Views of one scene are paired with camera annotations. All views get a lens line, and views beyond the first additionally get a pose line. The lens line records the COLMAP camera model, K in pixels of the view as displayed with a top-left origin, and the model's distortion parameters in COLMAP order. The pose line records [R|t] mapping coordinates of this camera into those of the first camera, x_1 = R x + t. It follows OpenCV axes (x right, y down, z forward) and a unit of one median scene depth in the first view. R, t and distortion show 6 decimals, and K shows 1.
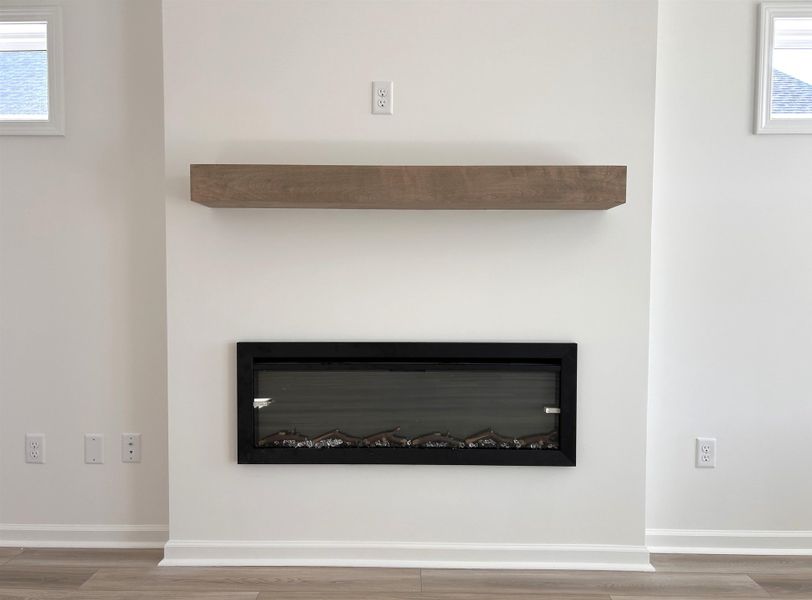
lens RADIAL K [[635.1, 0, 405.8], [0, 635.1, 308.7], [0, 0, 1]] dist [0.022257, -0.015462]
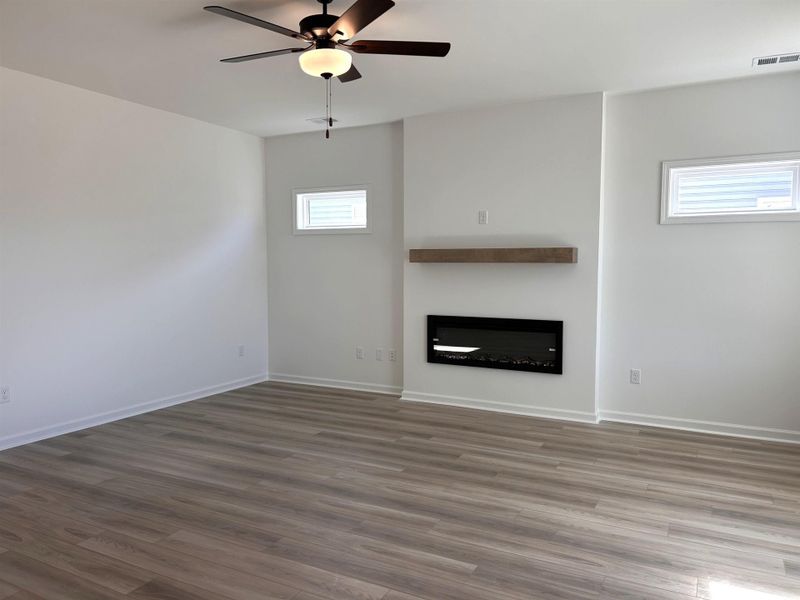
lens RADIAL K [[599.1, 0, 402.4], [0, 599.1, 302.2], [0, 0, 1]] dist [0.065621, -0.032123]
pose [[0.892690, 0.026796, -0.449875, 0.717888], [-0.018199, 0.999560, 0.023426, -0.053070], [0.450305, -0.012725, 0.892784, -1.179682]]
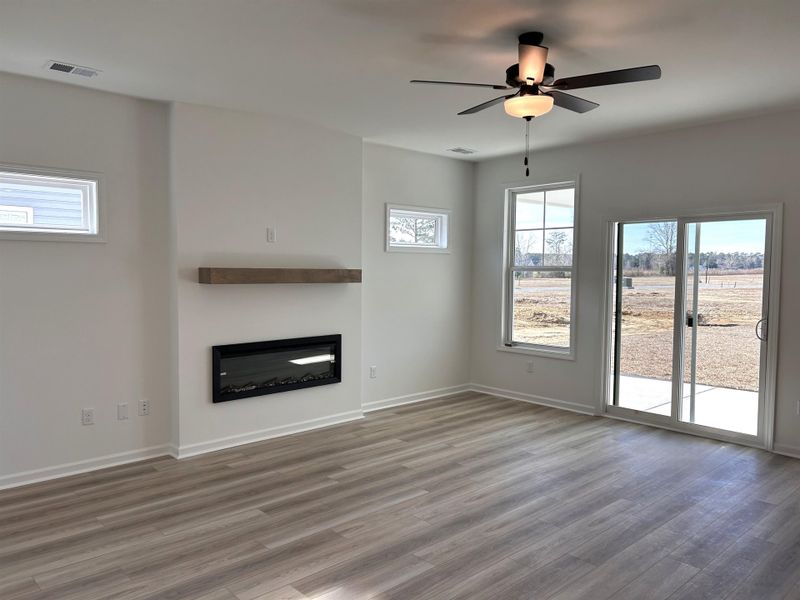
lens RADIAL K [[599.1, 0, 400.9], [0, 599.1, 298.1], [0, 0, 1]] dist [0.065621, -0.032123]
pose [[0.720619, -0.034679, 0.692463, -1.200320], [0.026909, 0.999395, 0.022046, -0.135303], [-0.692809, 0.002747, 0.721116, -0.892179]]
